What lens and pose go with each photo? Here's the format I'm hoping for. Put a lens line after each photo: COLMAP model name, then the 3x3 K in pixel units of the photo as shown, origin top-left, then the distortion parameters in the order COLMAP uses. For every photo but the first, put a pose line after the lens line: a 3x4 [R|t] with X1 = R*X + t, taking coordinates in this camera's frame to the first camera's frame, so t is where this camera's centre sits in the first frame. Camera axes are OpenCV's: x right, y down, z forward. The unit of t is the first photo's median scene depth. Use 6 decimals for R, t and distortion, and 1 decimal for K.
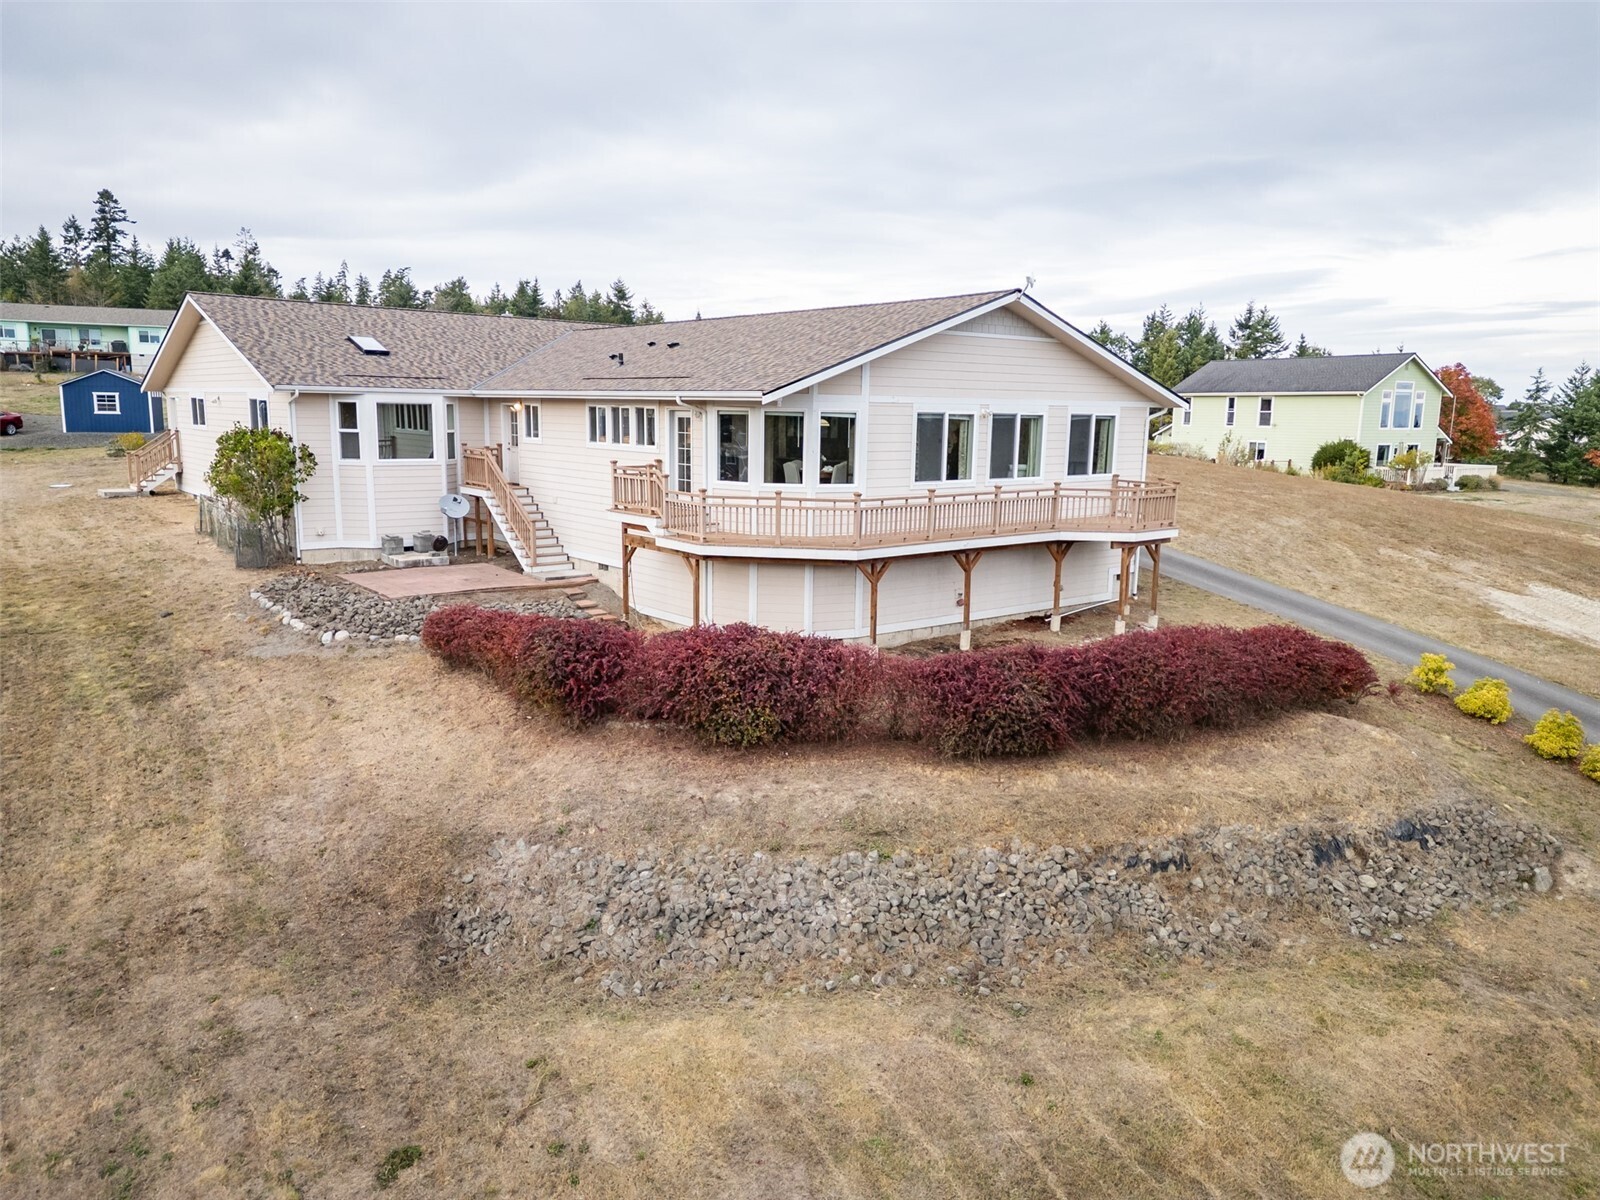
lens RADIAL K [[1122.6, 0, 795.8], [0, 1122.6, 592.7], [0, 0, 1]] dist [0.070739, -0.056724]
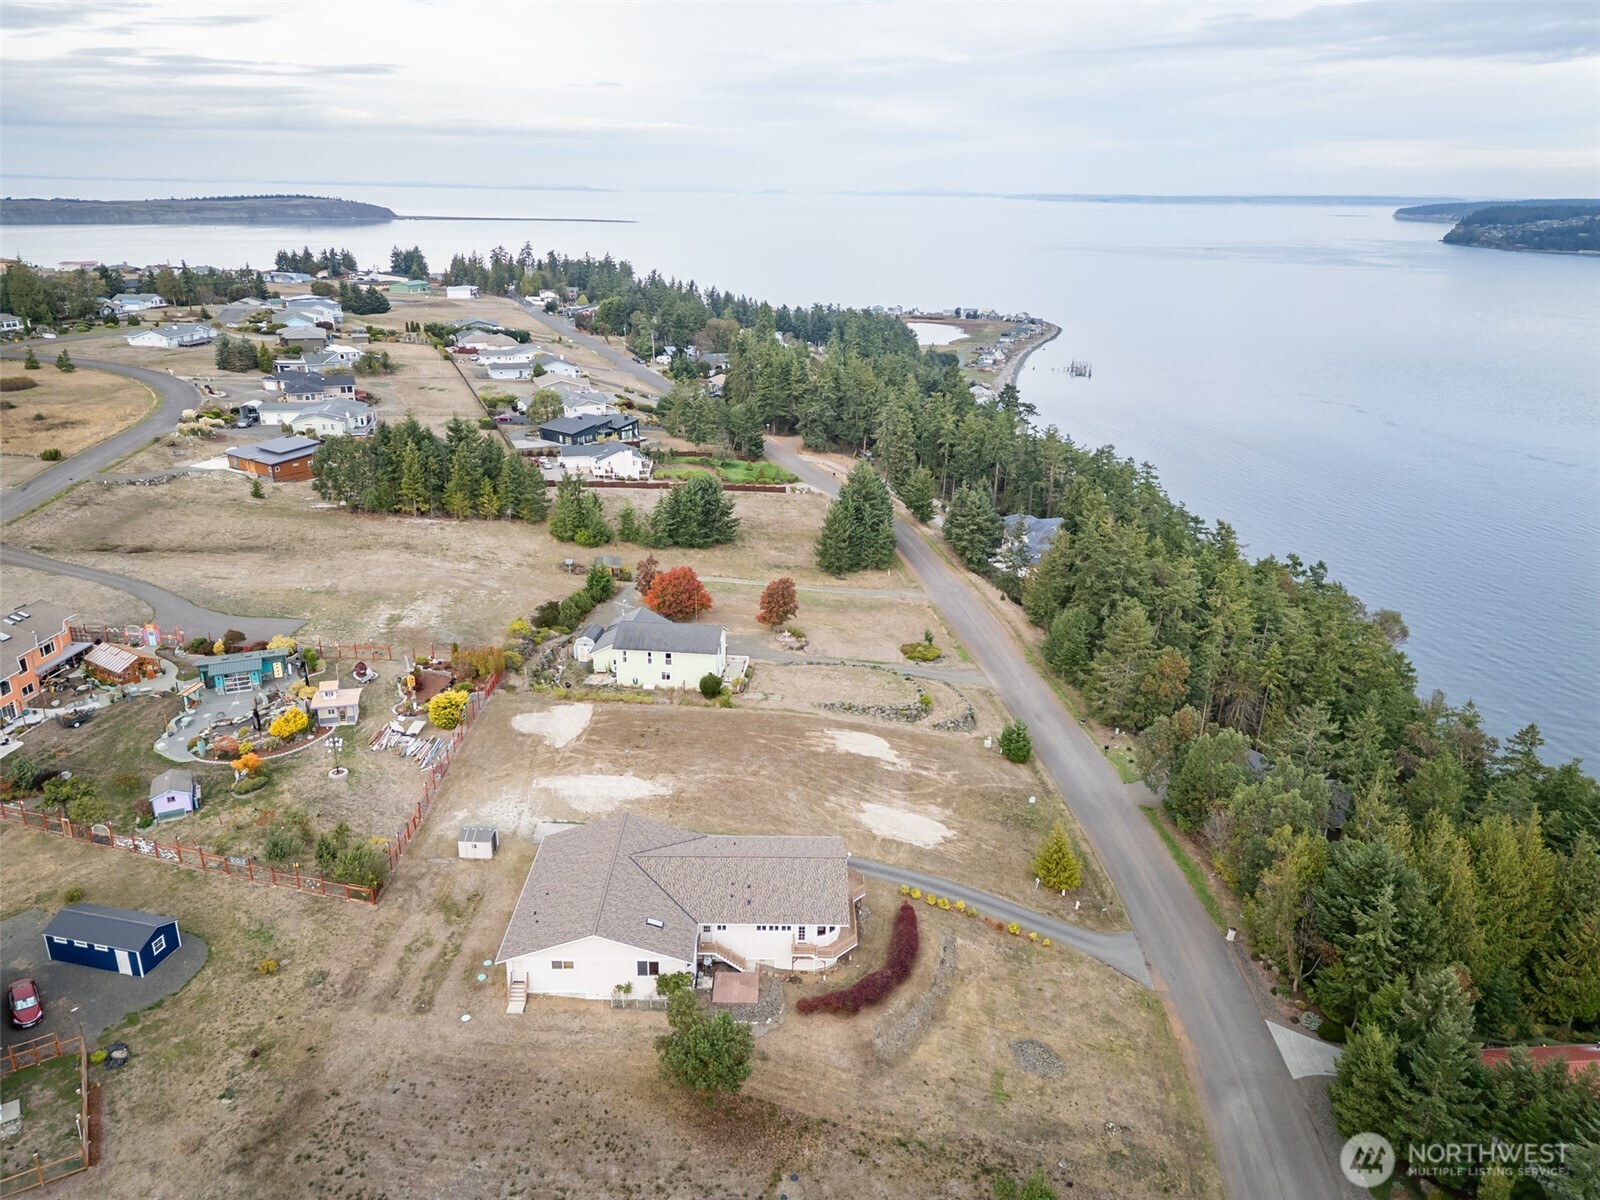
lens RADIAL K [[1122.6, 0, 795.8], [0, 1122.6, 592.7], [0, 0, 1]] dist [0.070739, -0.056724]
pose [[0.629939, -0.272292, 0.727347, -2.288687], [0.122532, 0.959641, 0.253132, -1.944062], [-0.766918, -0.070335, 0.637880, -1.229270]]
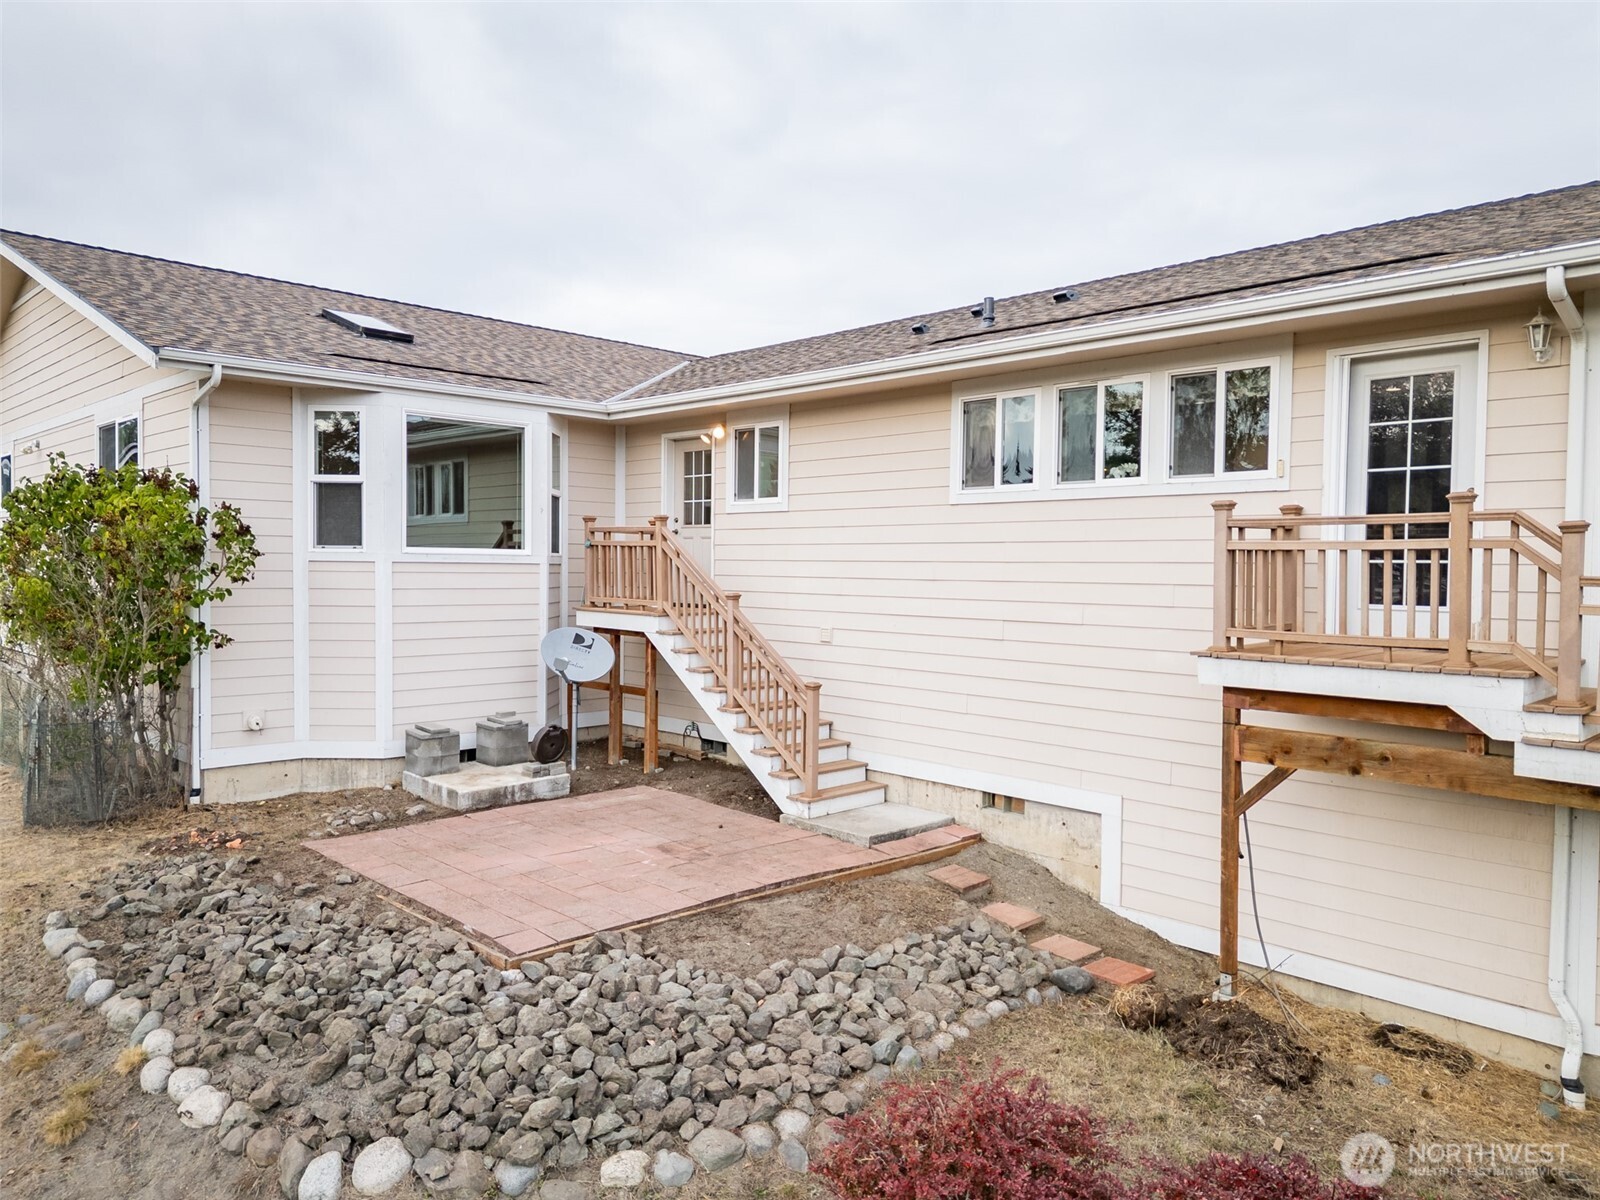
lens RADIAL K [[1122.6, 0, 795.8], [0, 1122.6, 592.7], [0, 0, 1]] dist [0.070739, -0.056724]
pose [[0.996009, -0.005895, 0.089060, -0.265145], [0.017676, 0.991081, -0.132086, -0.042845], [-0.087487, 0.133133, 0.987229, 0.581445]]
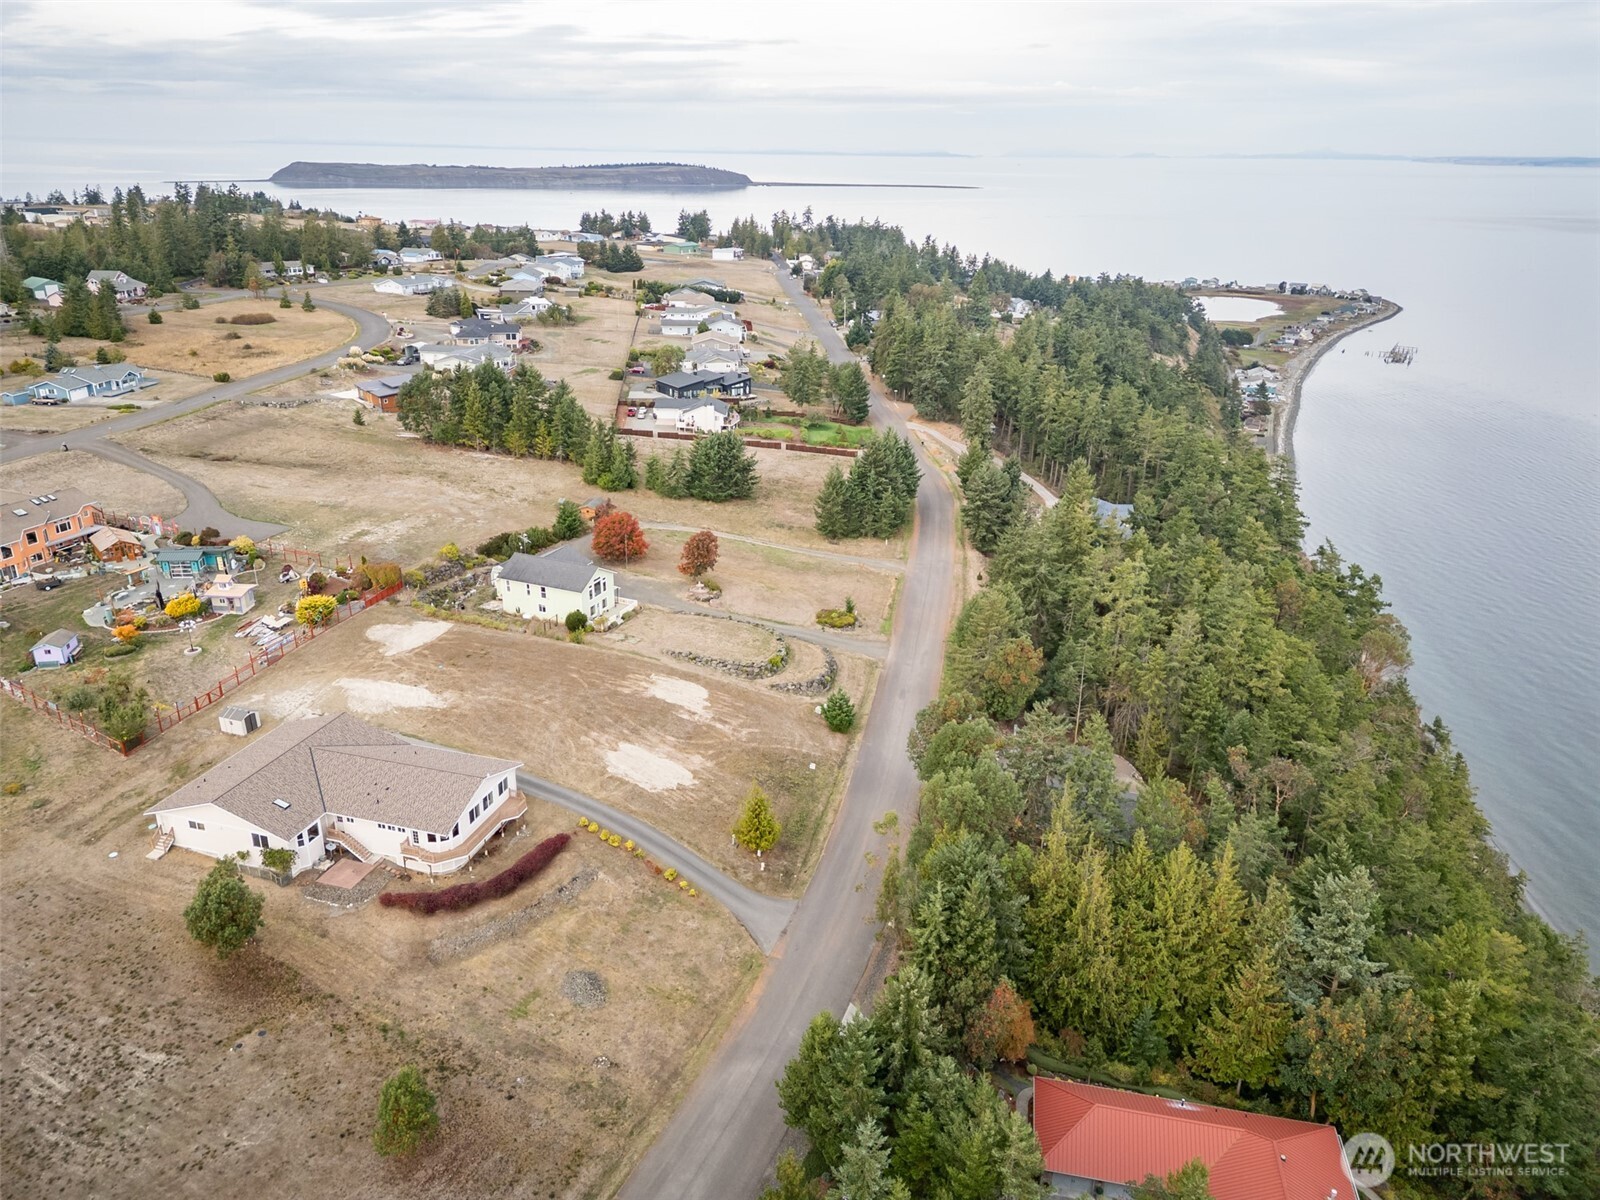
lens RADIAL K [[1122.6, 0, 795.8], [0, 1122.6, 592.7], [0, 0, 1]] dist [0.070739, -0.056724]
pose [[0.830528, -0.211893, 0.515096, -0.790384], [0.092014, 0.964298, 0.248320, -1.670520], [-0.549324, -0.158841, 0.820374, -2.735544]]
